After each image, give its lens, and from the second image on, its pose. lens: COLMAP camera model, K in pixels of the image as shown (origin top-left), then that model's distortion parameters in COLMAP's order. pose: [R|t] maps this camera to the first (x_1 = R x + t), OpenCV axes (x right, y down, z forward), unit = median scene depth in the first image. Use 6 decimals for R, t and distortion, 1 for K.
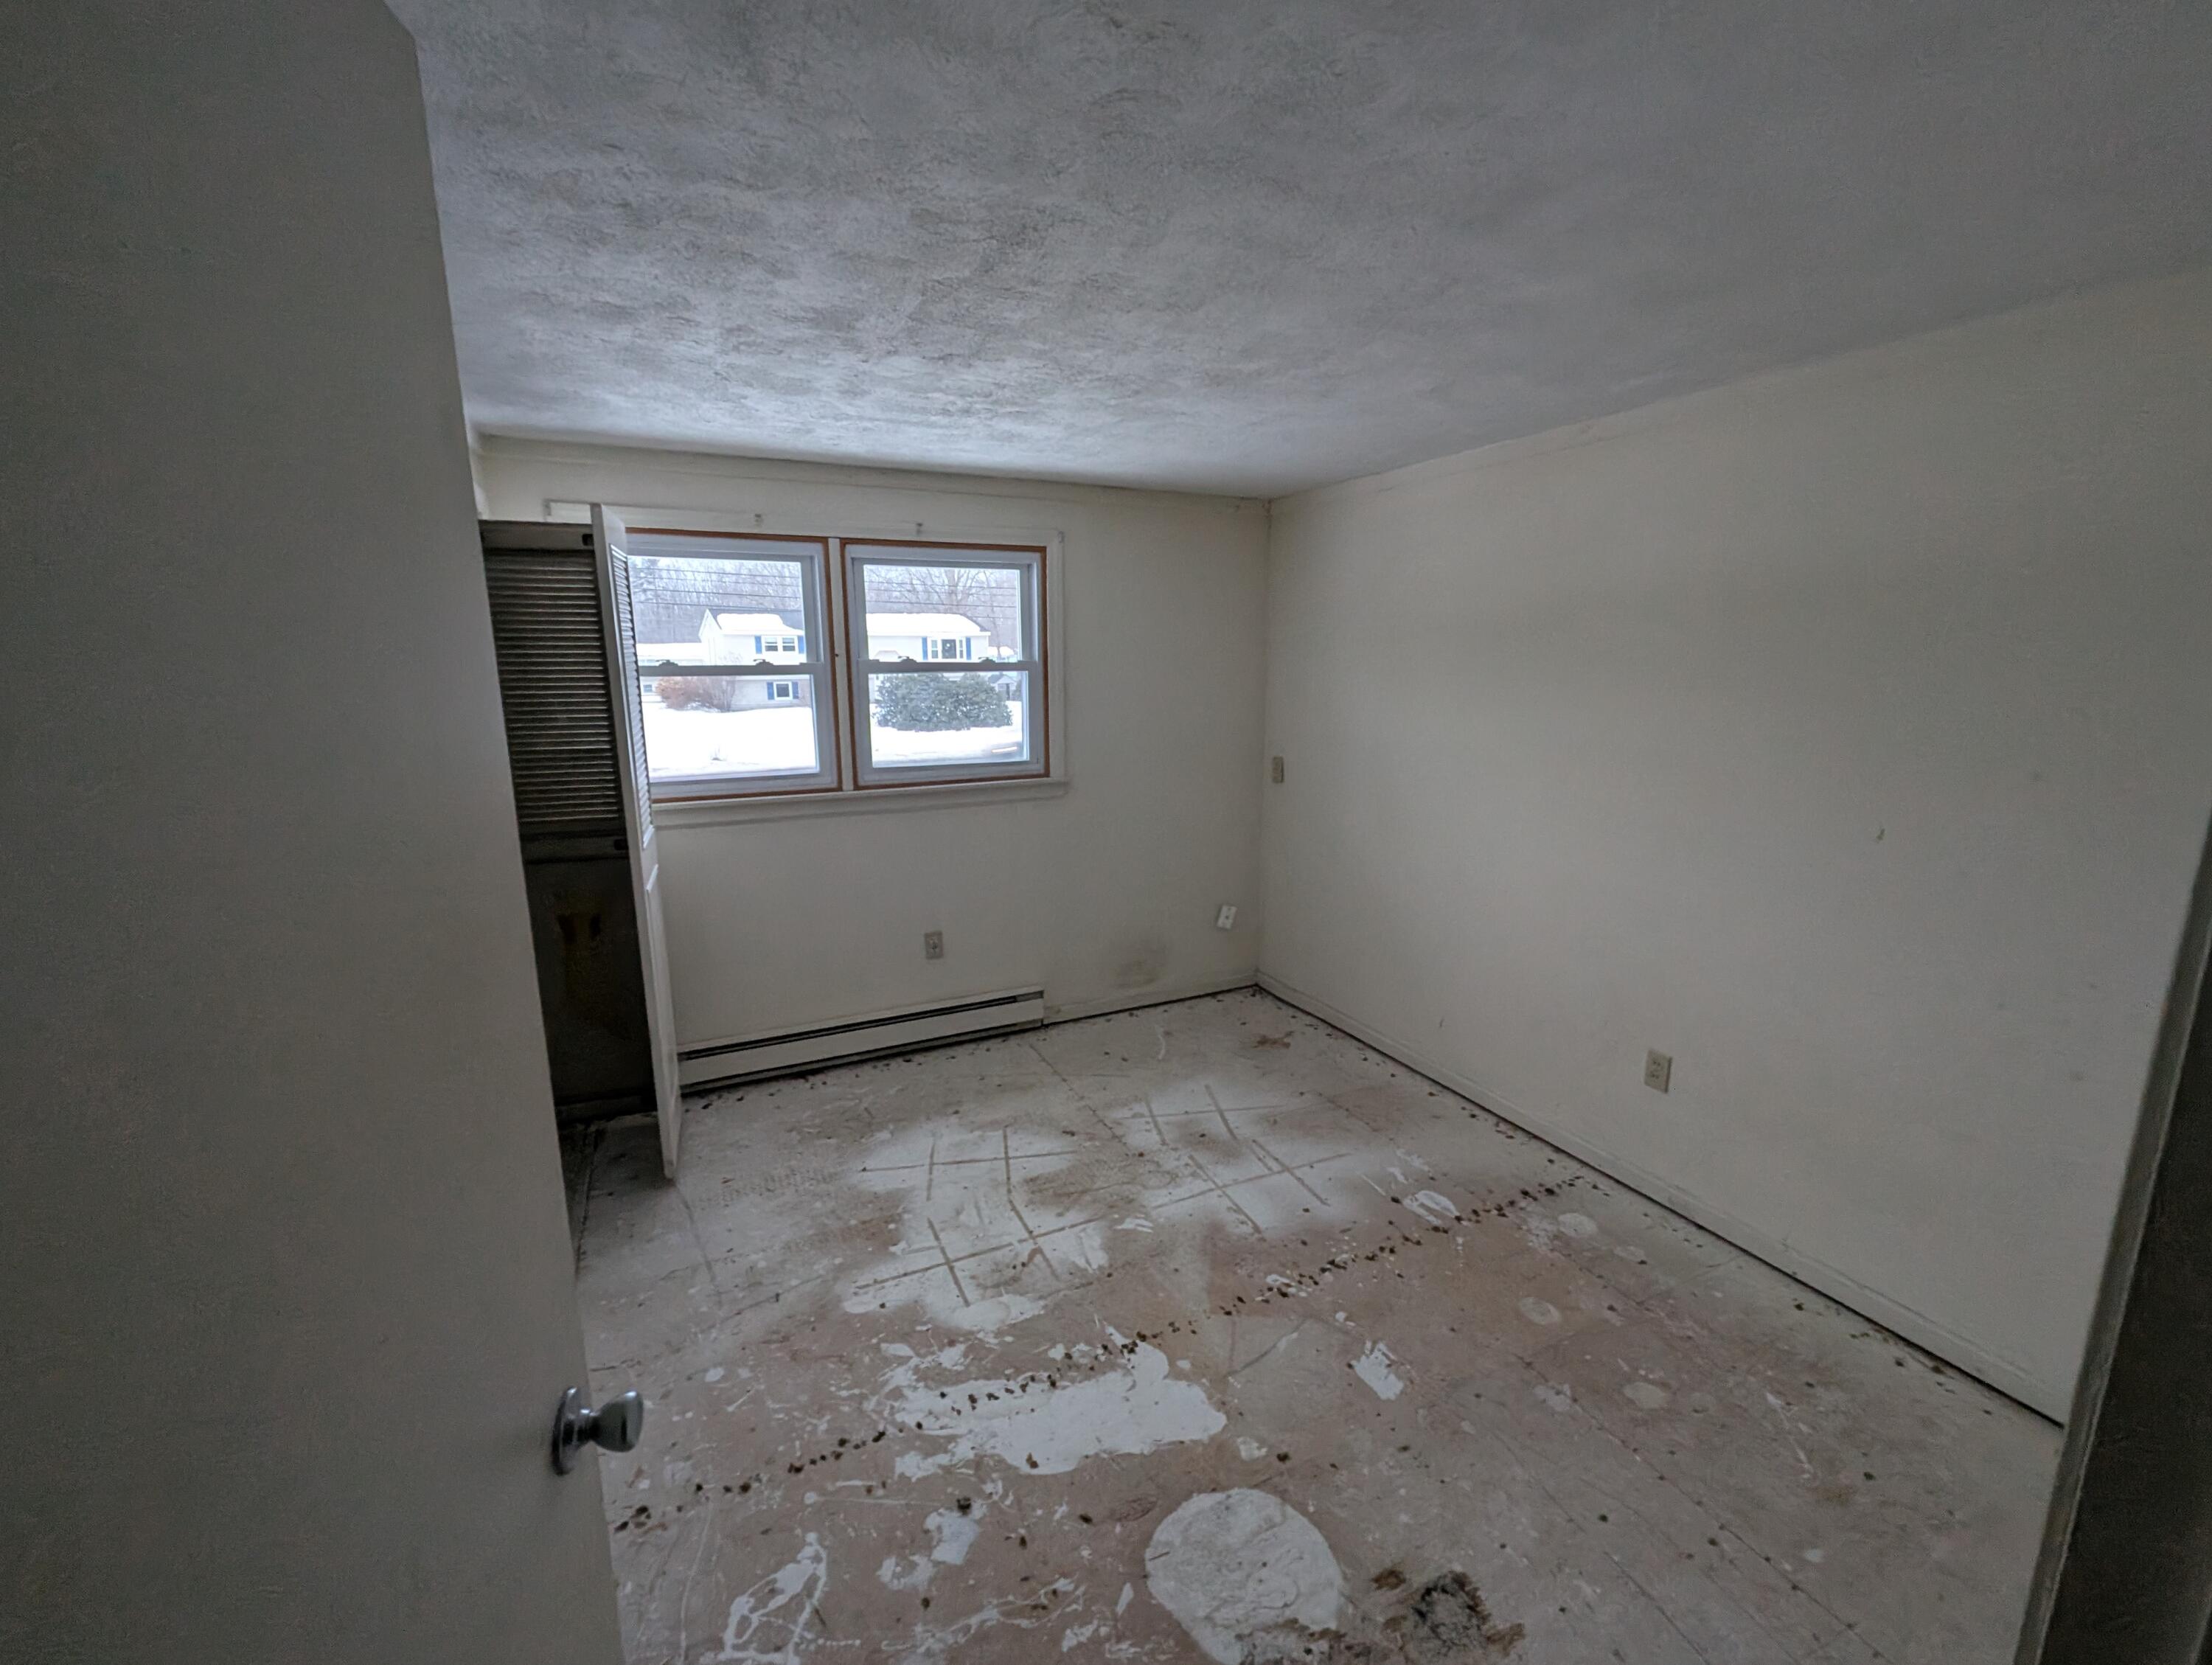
lens RADIAL K [[915.5, 0, 1106.0], [0, 915.5, 832.5], [0, 0, 1]] dist [-0.000894, -0.000087]
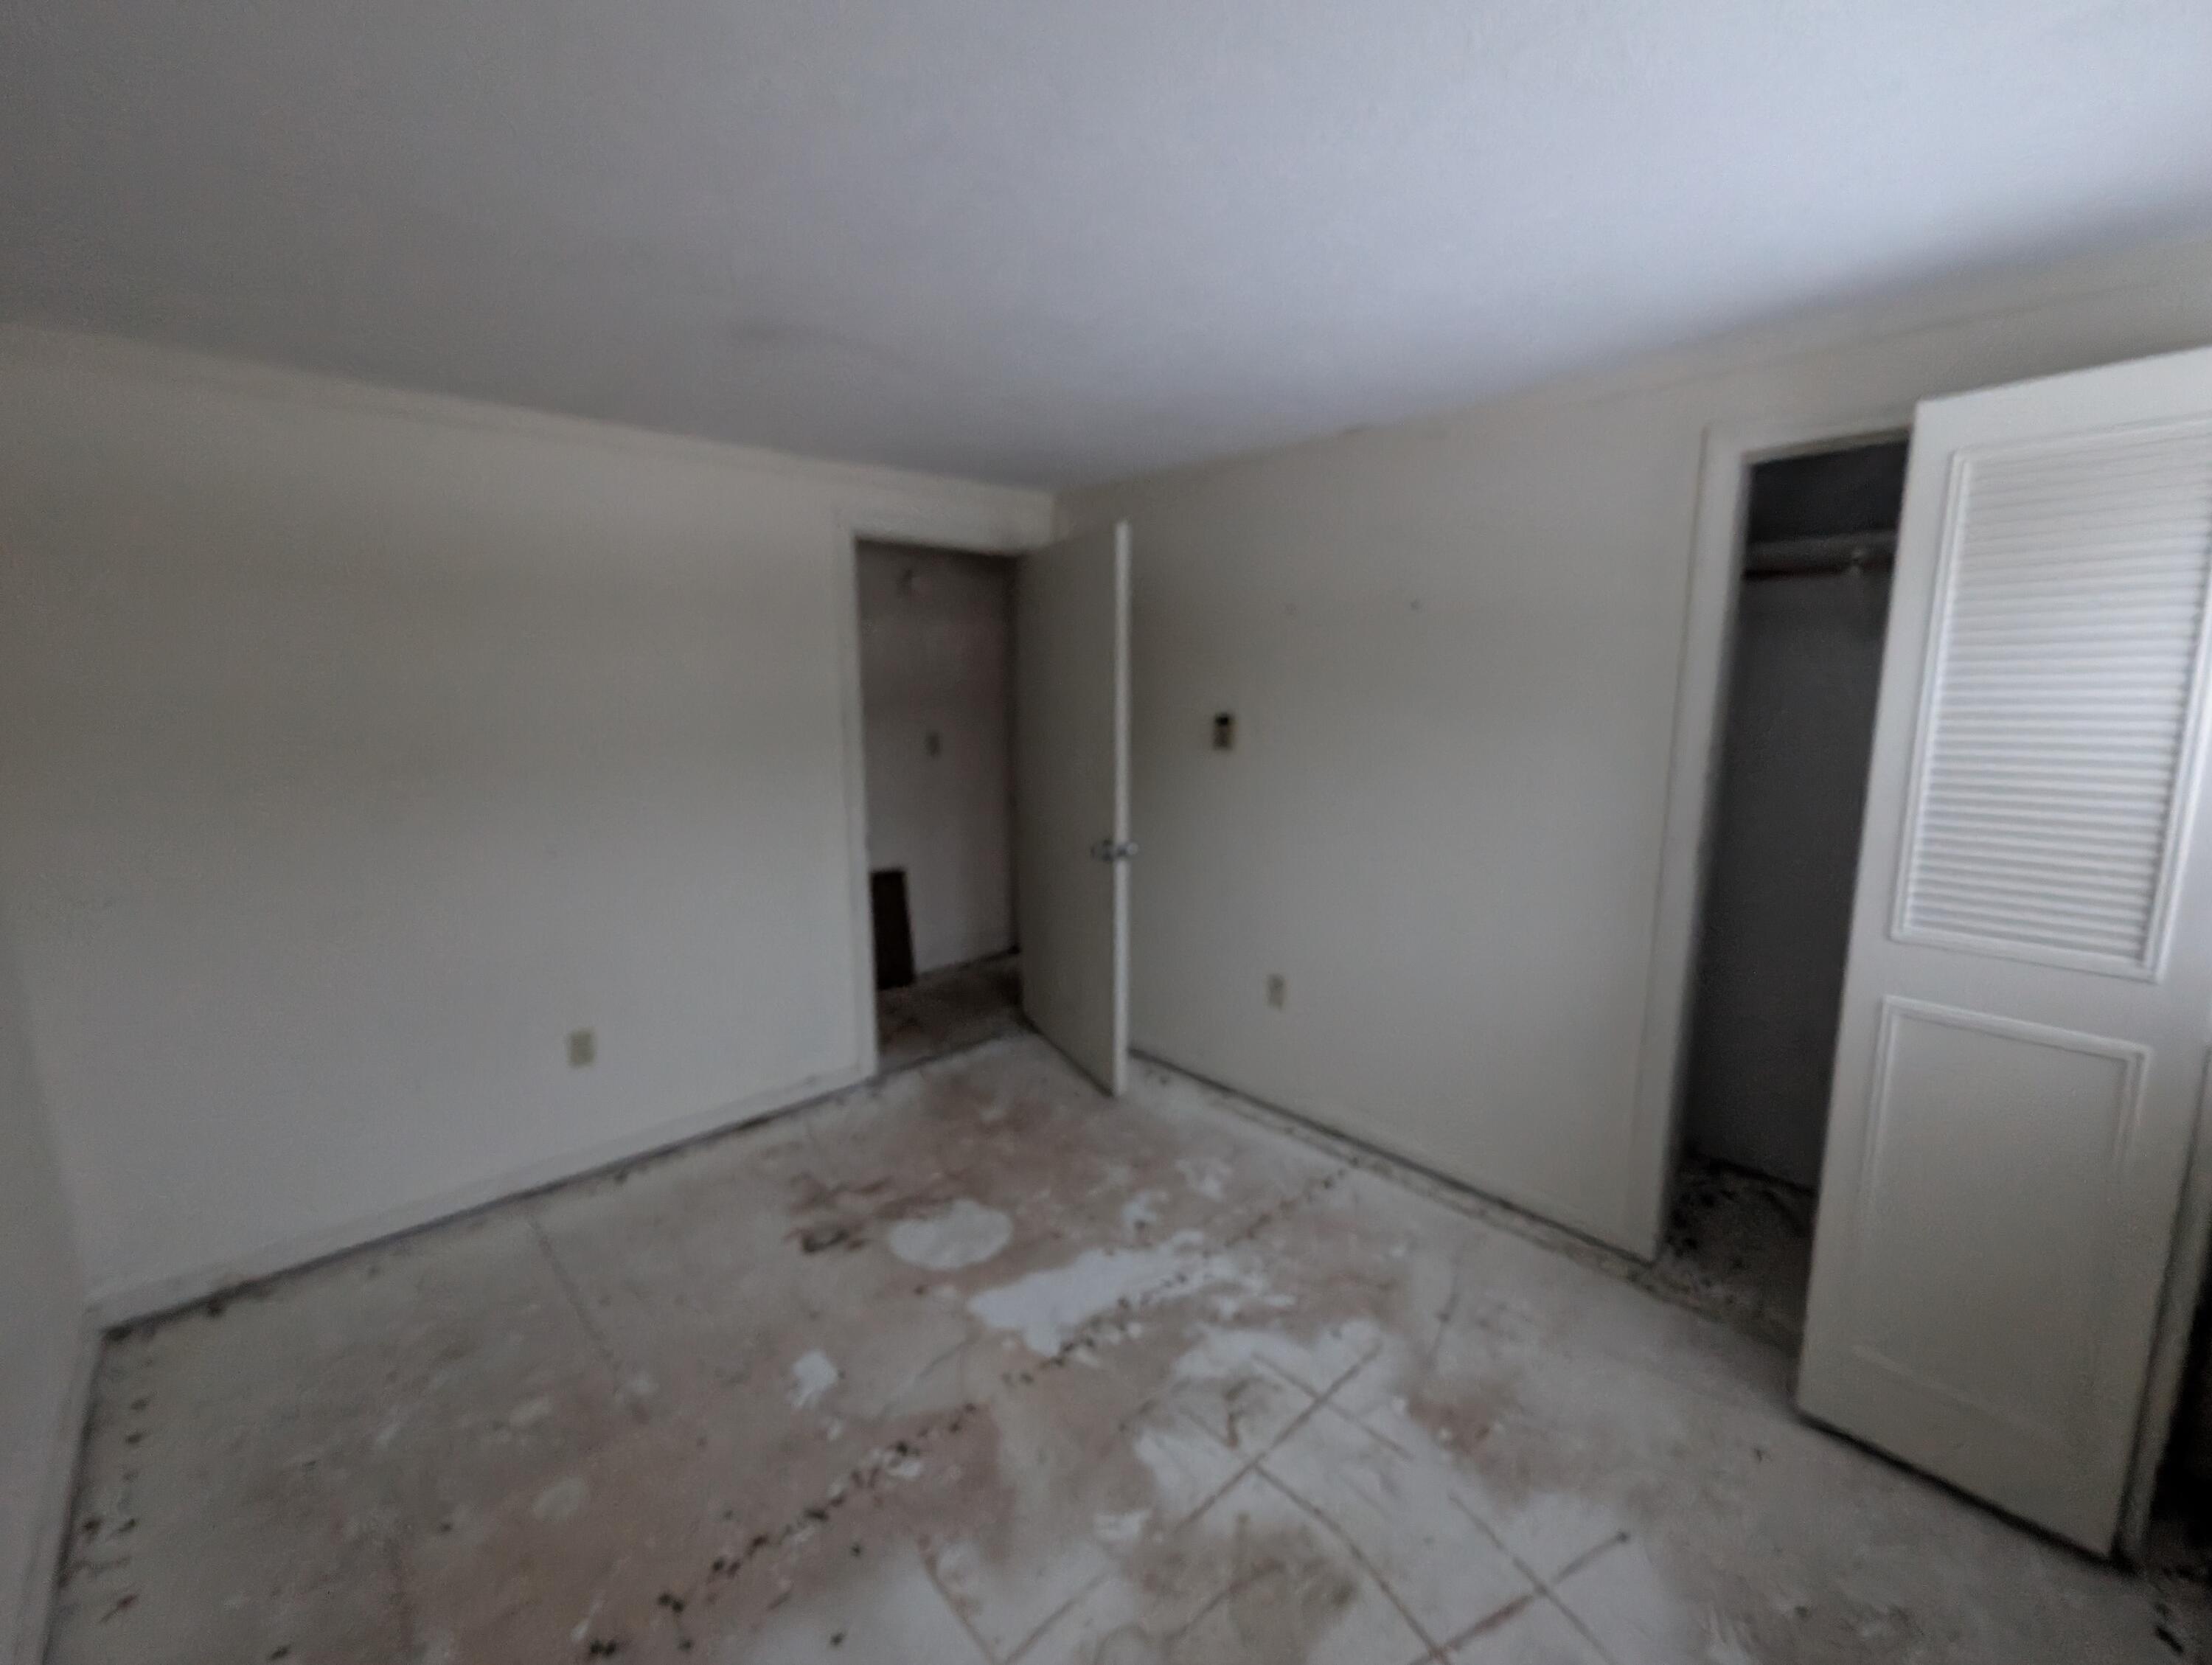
lens RADIAL K [[915.5, 0, 1106.0], [0, 915.5, 832.5], [0, 0, 1]] dist [-0.000894, -0.000087]
pose [[-0.951536, 0.057680, -0.302080, 0.240155], [-0.050509, 0.939606, 0.338511, -0.279317], [0.303361, 0.337363, -0.891155, 1.621392]]
